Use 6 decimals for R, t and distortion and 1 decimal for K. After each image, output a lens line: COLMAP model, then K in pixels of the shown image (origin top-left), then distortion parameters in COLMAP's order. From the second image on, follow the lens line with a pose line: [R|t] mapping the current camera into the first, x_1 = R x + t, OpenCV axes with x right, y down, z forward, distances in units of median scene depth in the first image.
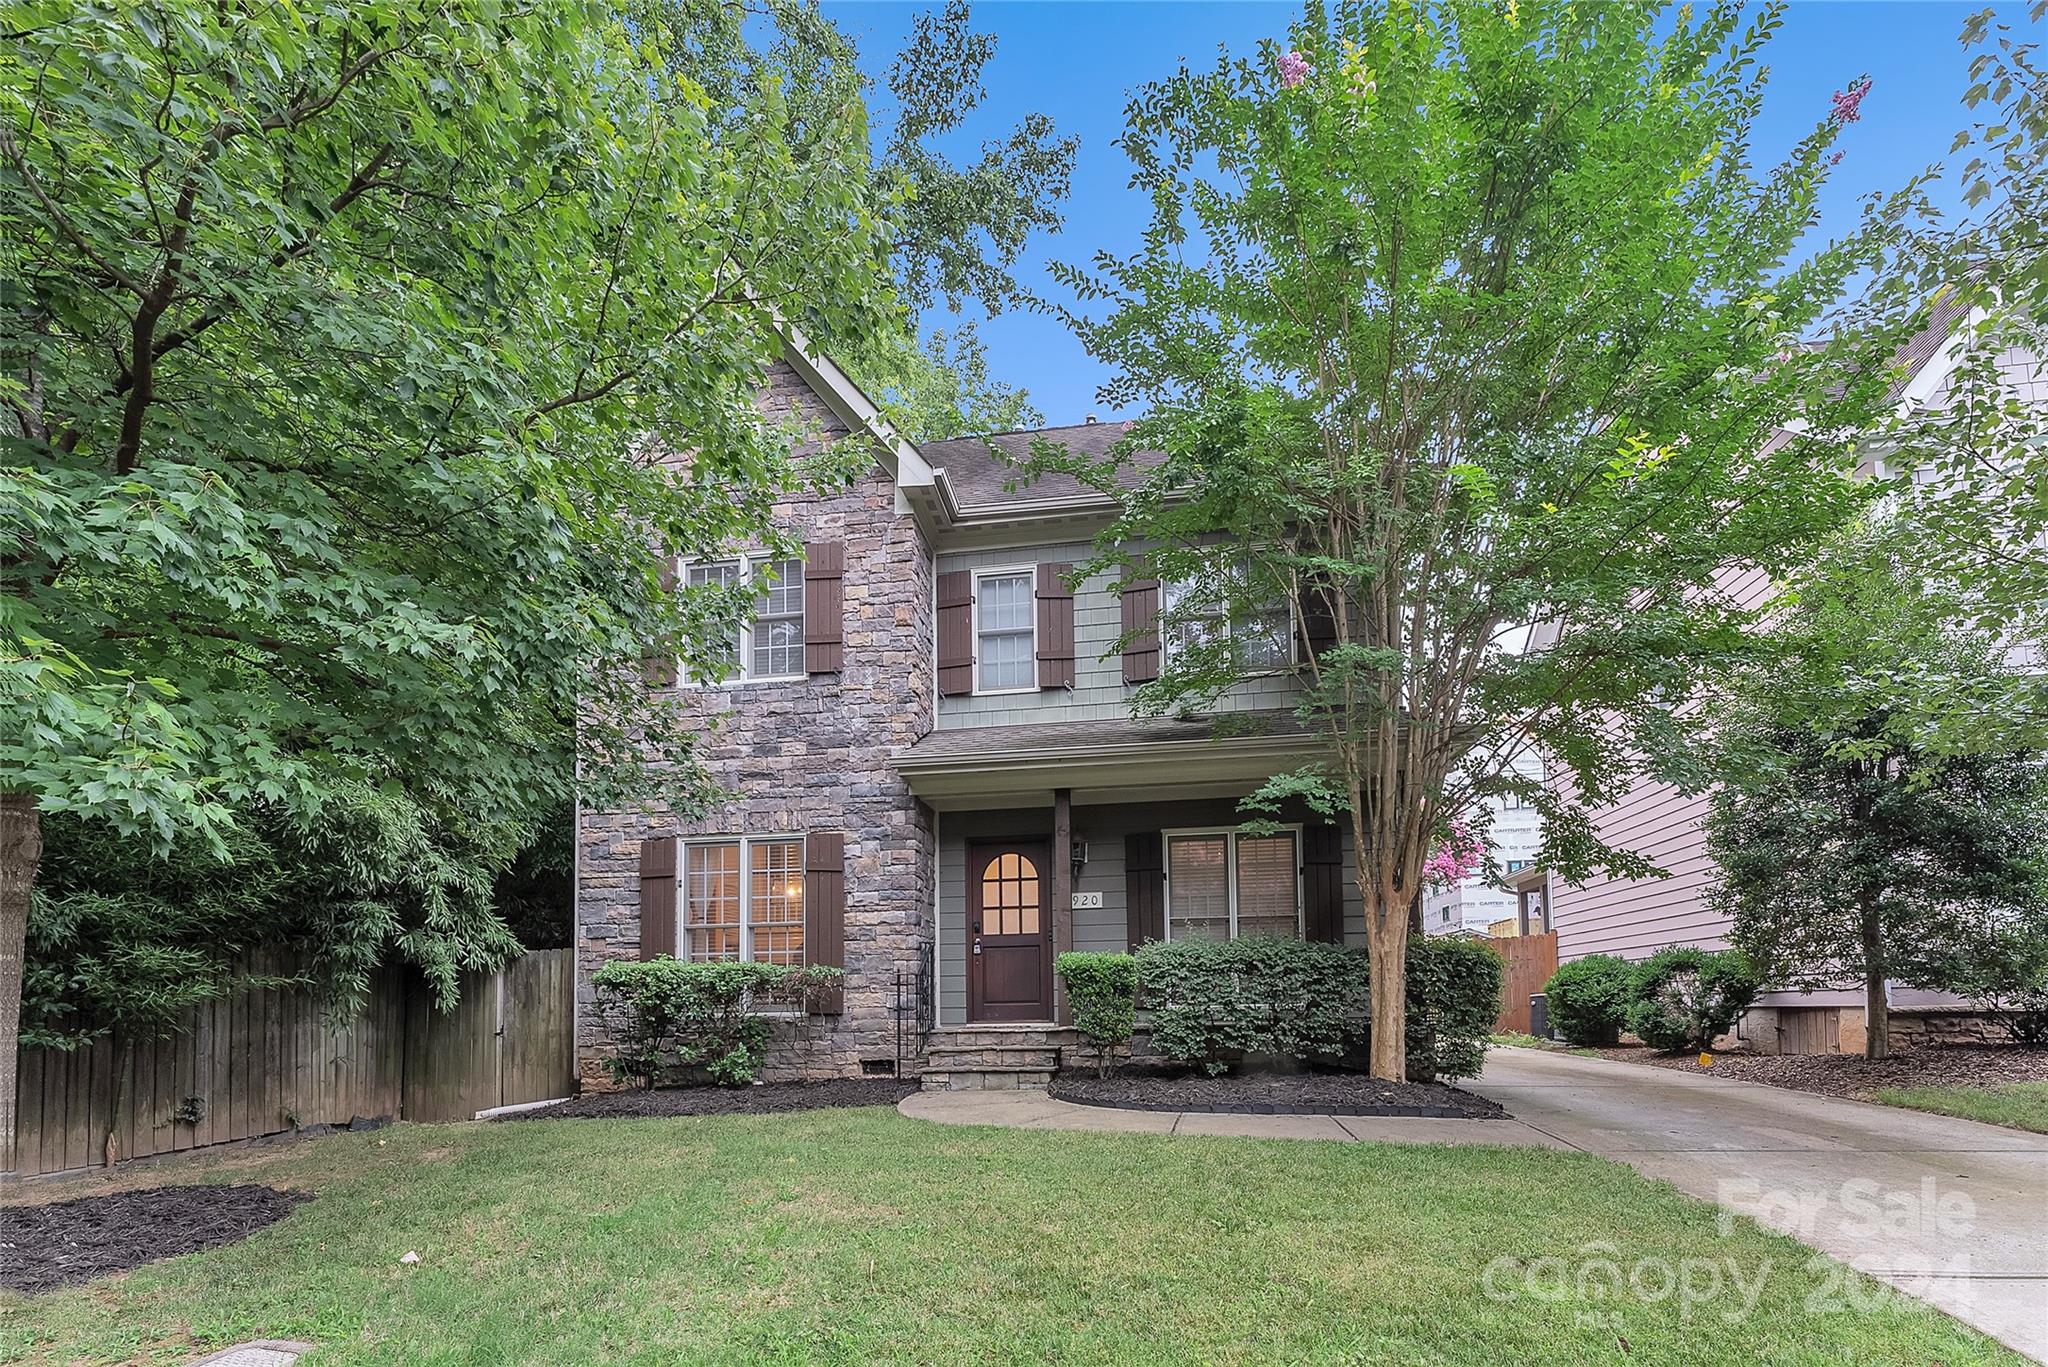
lens RADIAL K [[942.9, 0, 1048.9], [0, 942.9, 741.3], [0, 0, 1]] dist [-0.001043, 0.000476]
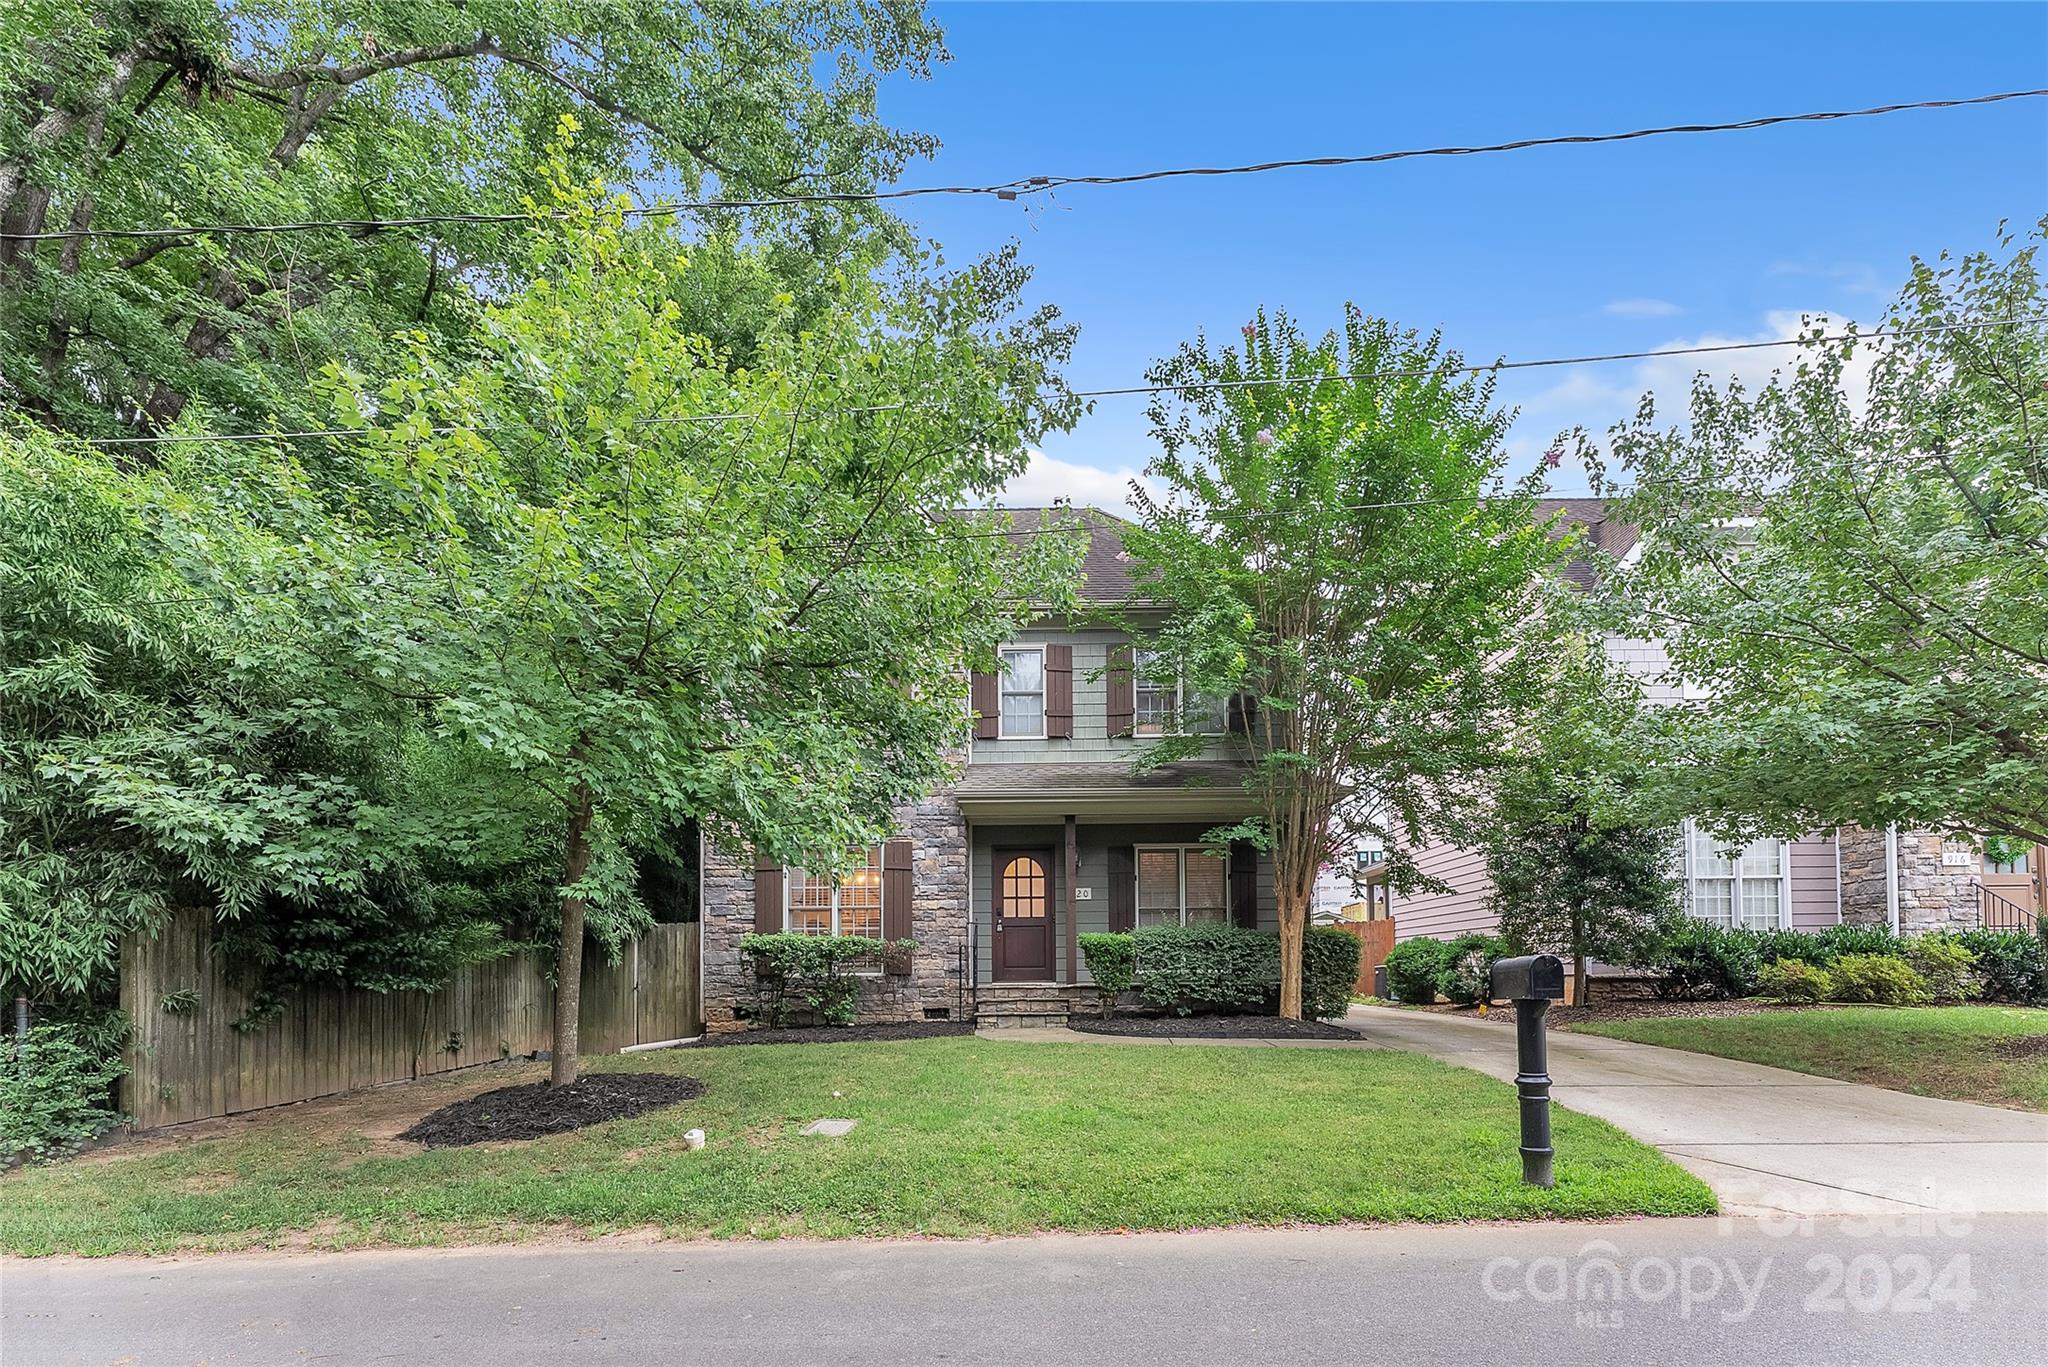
lens RADIAL K [[831.7, 0, 1091.2], [0, 831.7, 678.4], [0, 0, 1]] dist [-0.001449, 0.000381]
pose [[0.988969, 0.056695, 0.136843, -0.145199], [-0.047192, 0.996308, -0.071719, -0.069613], [-0.140404, 0.064470, 0.987993, -0.273815]]
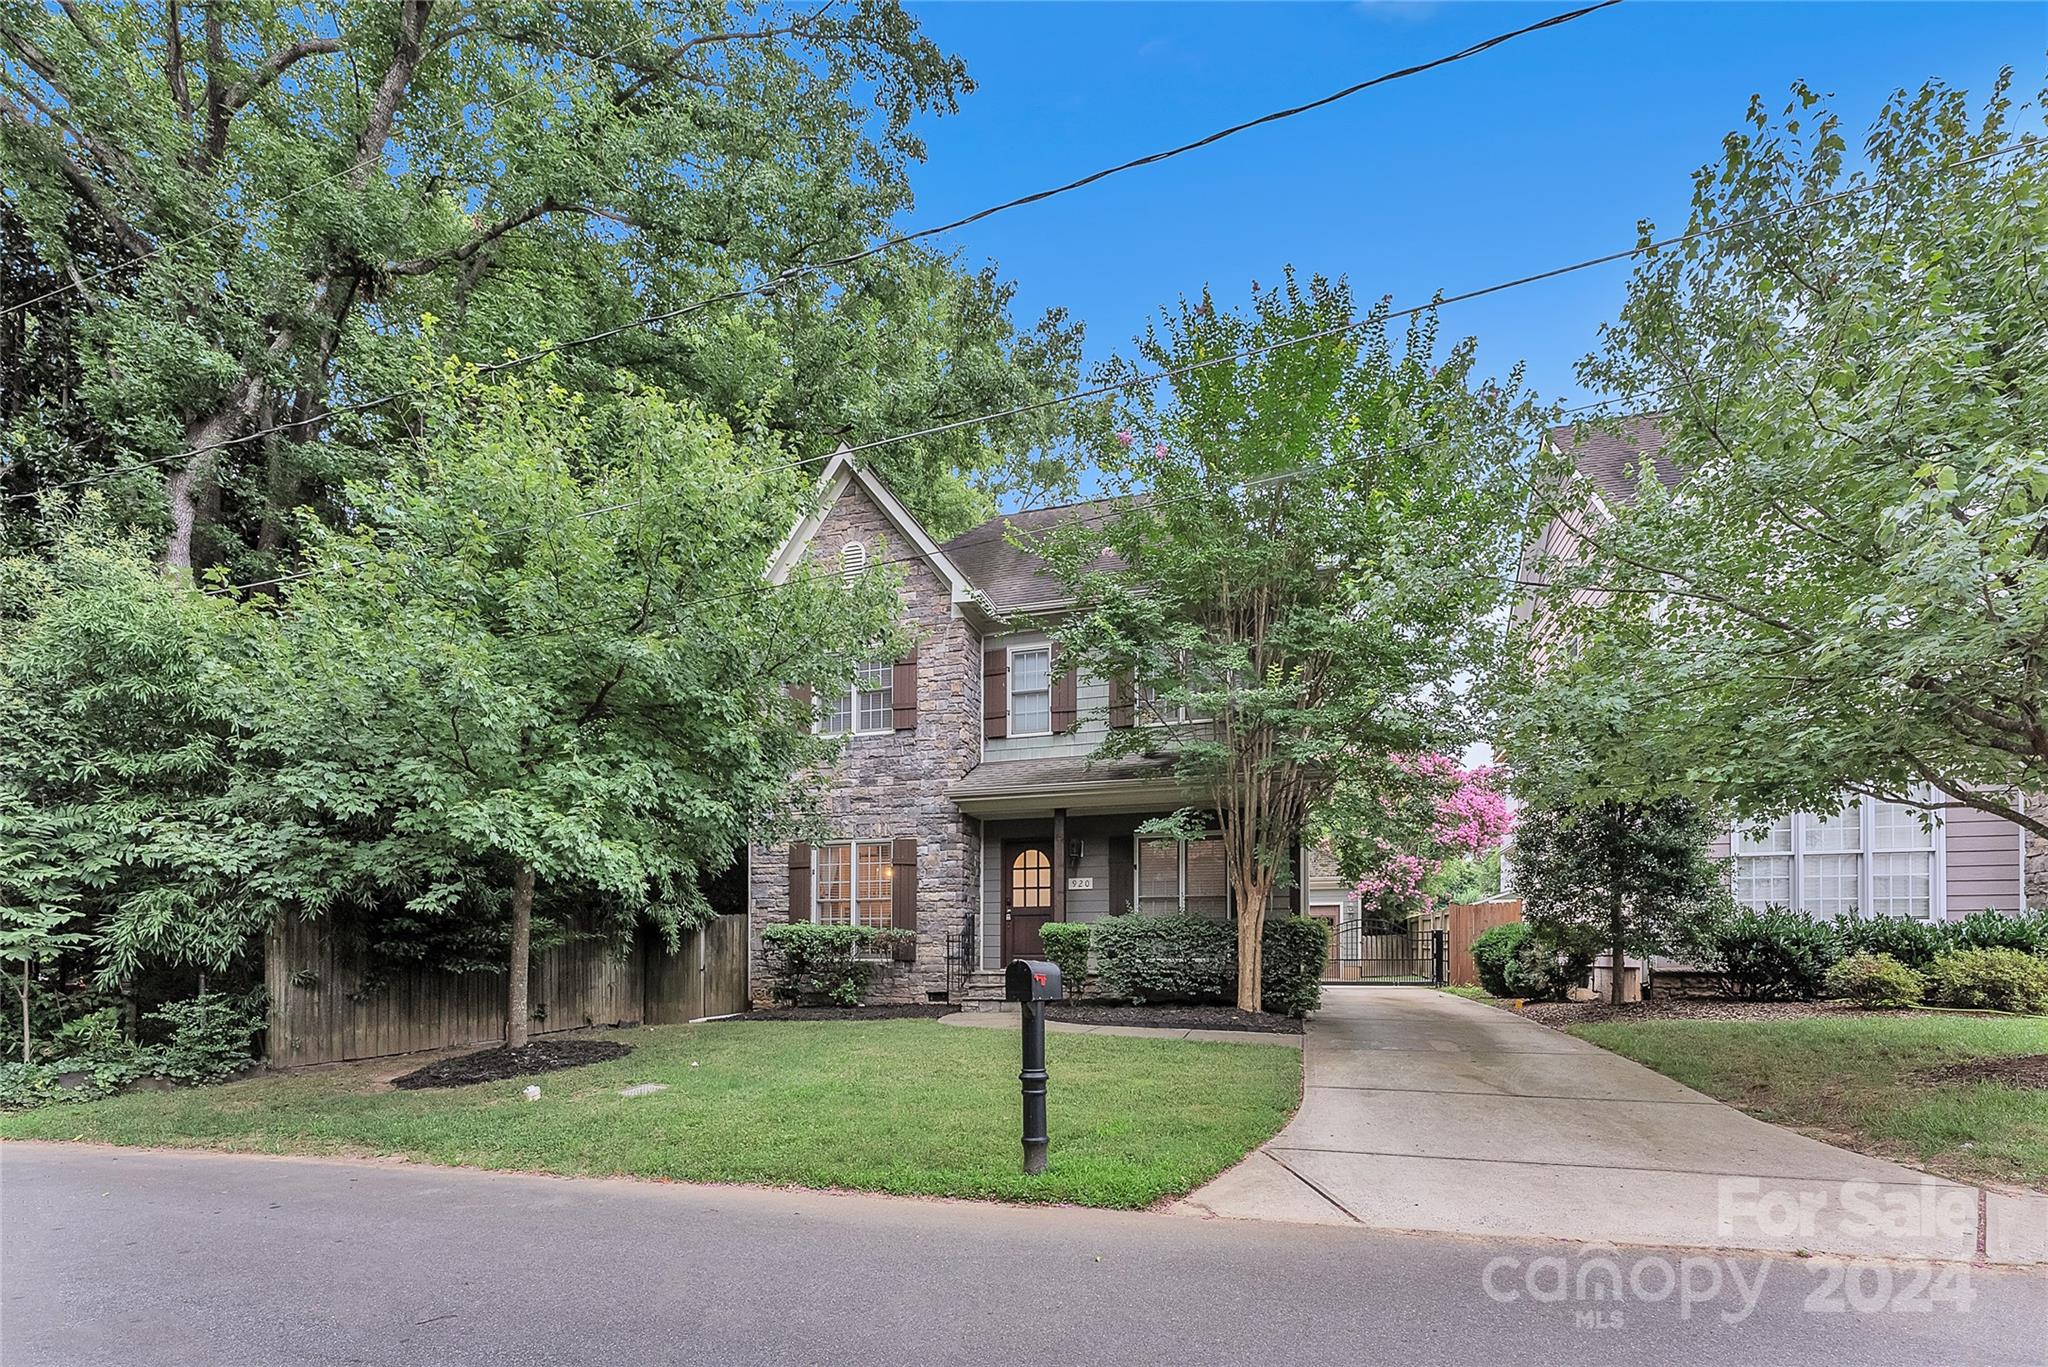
lens RADIAL K [[830.2, 0, 1023.0], [0, 830.2, 662.9], [0, 0, 1]] dist [0.000018, -0.000068]
pose [[0.990603, -0.030559, -0.133312, 0.144511], [0.021880, 0.997573, -0.066094, -0.096899], [0.135008, 0.062556, 0.988868, -0.328644]]
